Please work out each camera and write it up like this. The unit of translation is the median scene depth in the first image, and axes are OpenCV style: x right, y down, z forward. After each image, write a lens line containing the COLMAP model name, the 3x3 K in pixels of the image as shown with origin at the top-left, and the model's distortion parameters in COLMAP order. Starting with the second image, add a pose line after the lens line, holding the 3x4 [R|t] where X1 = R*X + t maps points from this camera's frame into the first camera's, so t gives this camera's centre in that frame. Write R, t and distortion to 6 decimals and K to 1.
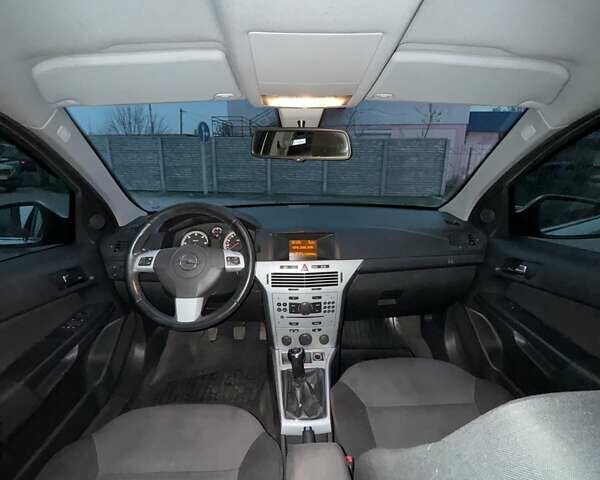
lens RADIAL K [[312.1, 0, 300.0], [0, 312.1, 240.0], [0, 0, 1]] dist [0.025266, 0.000457]
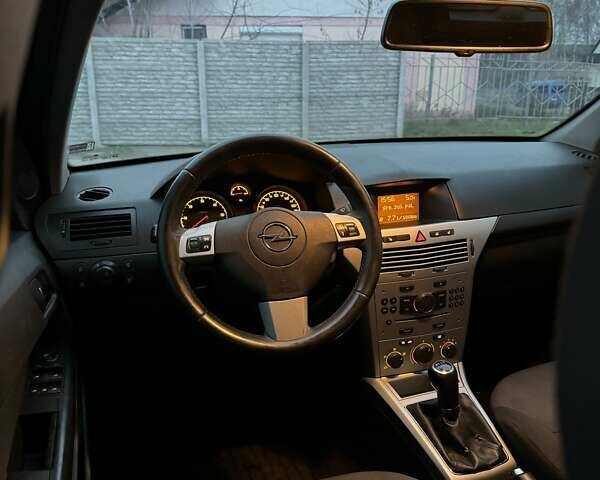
lens RADIAL K [[559.7, 0, 300.0], [0, 559.7, 240.0], [0, 0, 1]] dist [0.128534, -0.213726]
pose [[0.959512, -0.091651, 0.266339, -0.048021], [0.085881, 0.995750, 0.033258, 0.003588], [-0.268255, -0.009038, 0.963306, 0.000162]]
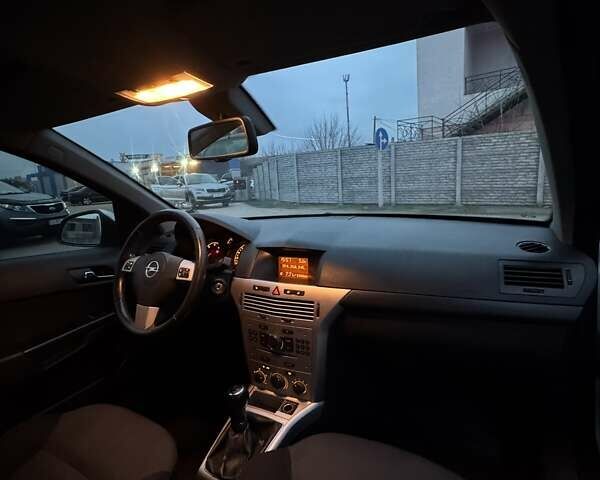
lens RADIAL K [[352.2, 0, 300.0], [0, 352.2, 240.0], [0, 0, 1]] dist [-0.001081, 0.000083]
pose [[0.845286, 0.043768, -0.532518, 0.051711], [-0.071318, 0.996963, -0.031265, -0.001789], [0.529533, 0.064406, 0.845841, 0.024641]]
